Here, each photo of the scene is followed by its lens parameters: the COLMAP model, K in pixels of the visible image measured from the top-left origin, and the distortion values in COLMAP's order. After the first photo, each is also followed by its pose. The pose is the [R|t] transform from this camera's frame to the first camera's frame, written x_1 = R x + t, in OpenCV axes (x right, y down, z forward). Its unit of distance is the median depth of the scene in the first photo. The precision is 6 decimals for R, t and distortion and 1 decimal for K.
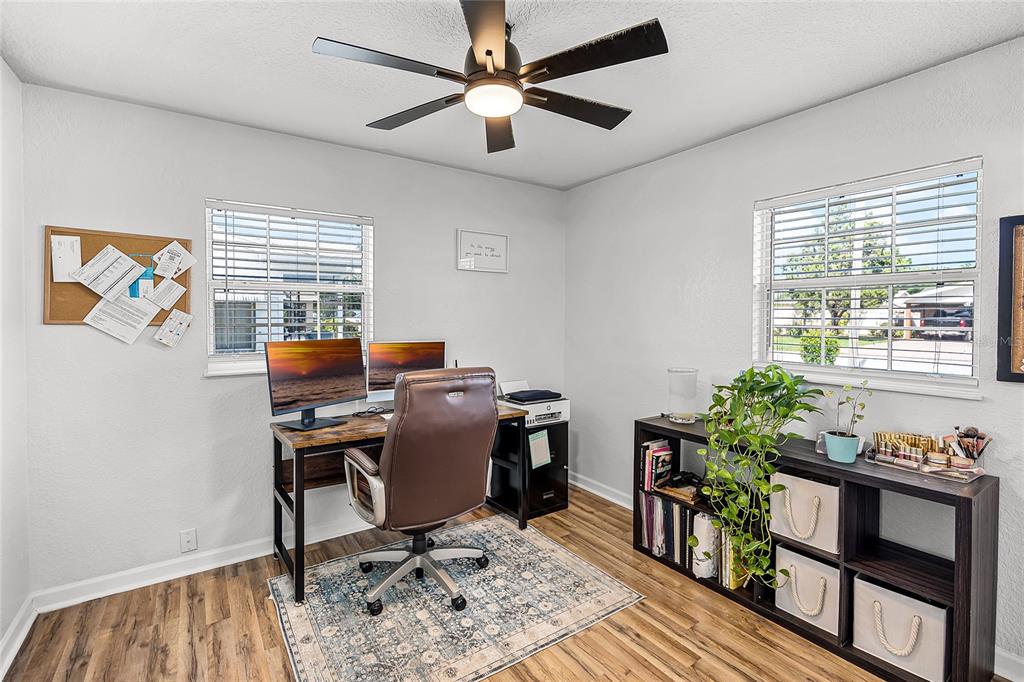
lens RADIAL K [[467.0, 0, 513.6], [0, 467.0, 325.4], [0, 0, 1]] dist [0.000574, -0.000175]
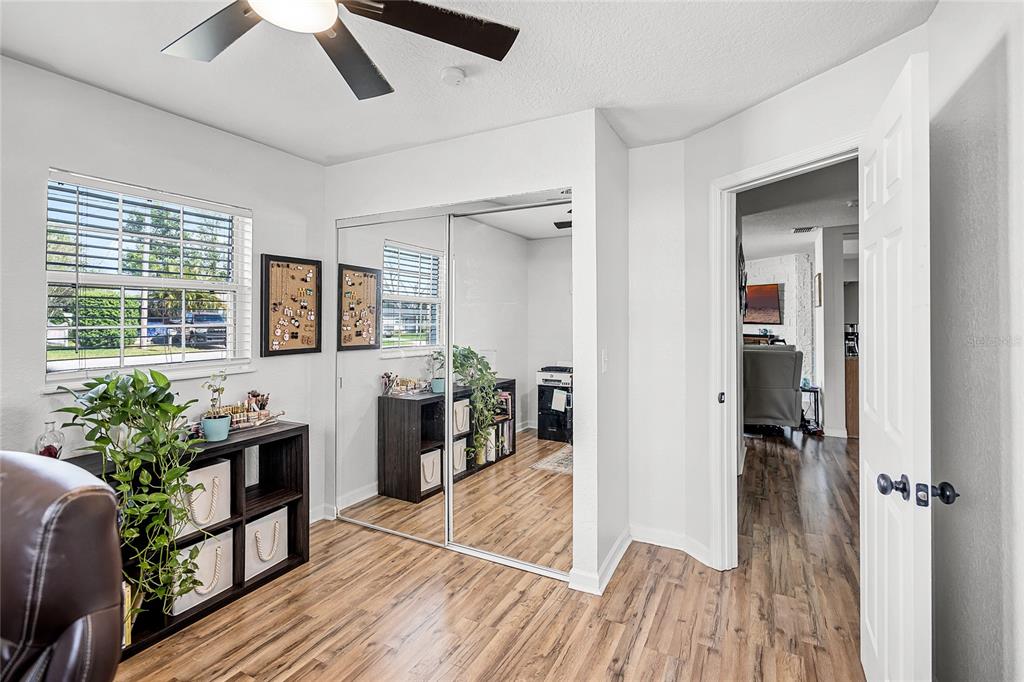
lens RADIAL K [[467.0, 0, 518.8], [0, 467.0, 314.8], [0, 0, 1]] dist [0.000574, -0.000175]
pose [[-0.475958, 0.008693, 0.879425, -0.694478], [0.022710, 0.999739, 0.002409, -0.006989], [-0.879175, 0.021118, -0.476031, 0.911369]]
